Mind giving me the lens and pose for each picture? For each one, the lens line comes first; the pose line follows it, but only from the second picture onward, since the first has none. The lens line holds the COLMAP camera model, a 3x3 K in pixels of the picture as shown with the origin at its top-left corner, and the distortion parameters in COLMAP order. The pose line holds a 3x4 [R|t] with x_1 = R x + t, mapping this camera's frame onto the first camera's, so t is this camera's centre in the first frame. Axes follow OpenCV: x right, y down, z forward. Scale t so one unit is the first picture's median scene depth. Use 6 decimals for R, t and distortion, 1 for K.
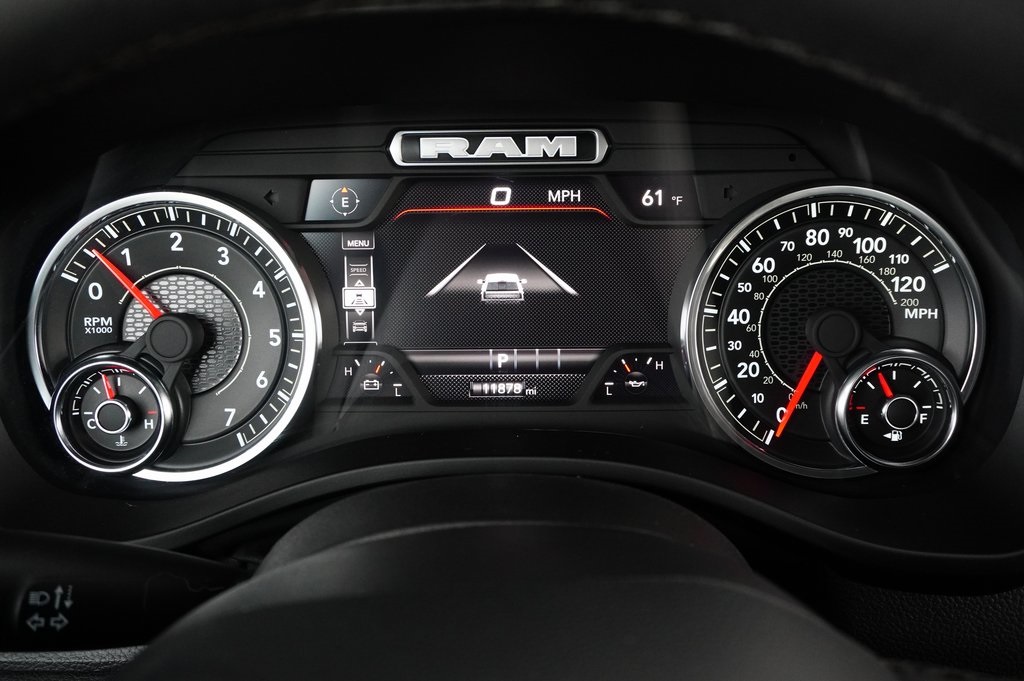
lens RADIAL K [[1202.4, 0, 510.6], [0, 1202.4, 339.7], [0, 0, 1]] dist [0.005444, 0.000000]
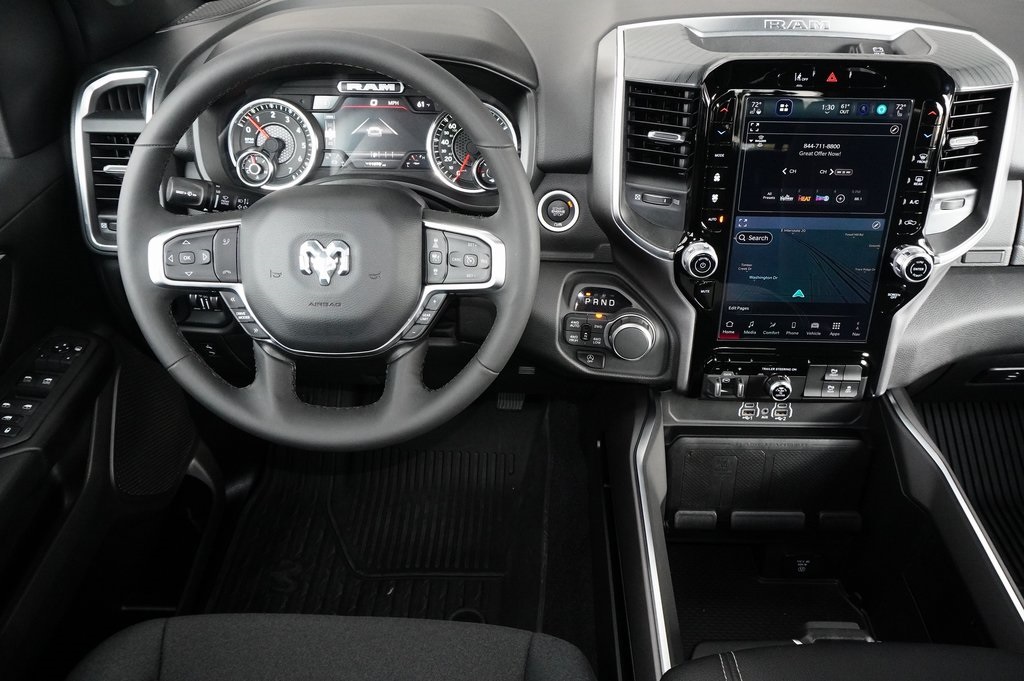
lens RADIAL K [[840.5, 0, 516.5], [0, 840.5, 342.8], [0, 0, 1]] dist [-0.011295, -0.005241]
pose [[0.999702, 0.023591, 0.006261, 0.380993], [-0.024271, 0.987943, 0.152902, 0.165312], [-0.002578, -0.153008, 0.988222, -1.338228]]
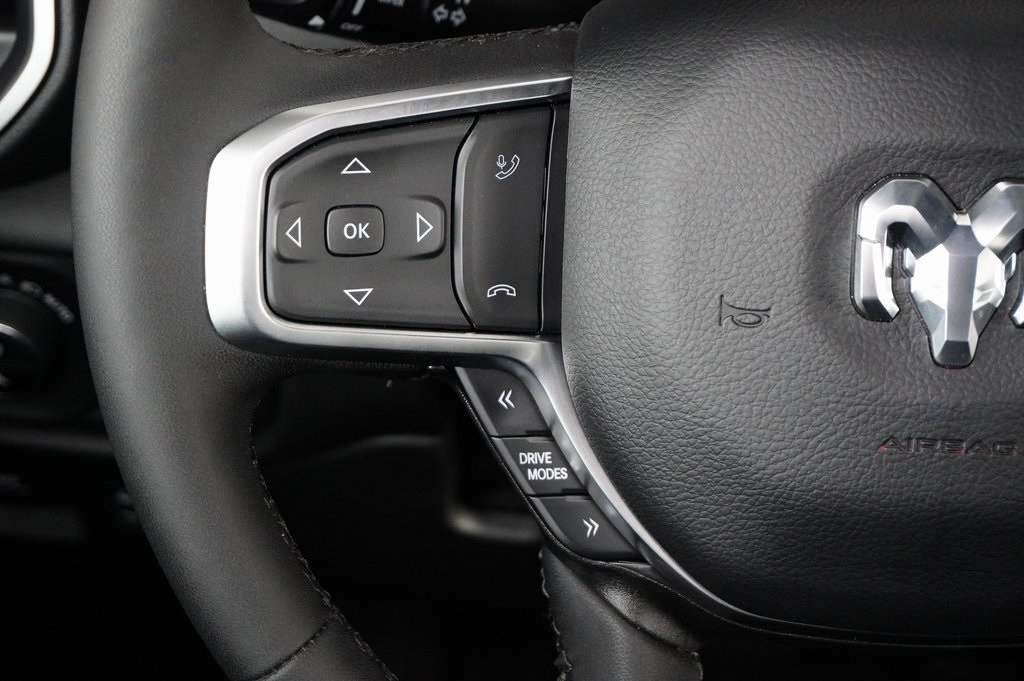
lens RADIAL K [[2228.1, 0, 510.5], [0, 2228.1, 340.4], [0, 0, 1]] dist [0.057911, 0.000000]
pose [[0.998287, 0.051640, 0.027507, -0.265330], [-0.055253, 0.986705, 0.152843, 0.153382], [-0.019248, -0.154101, 0.987868, -0.679460]]
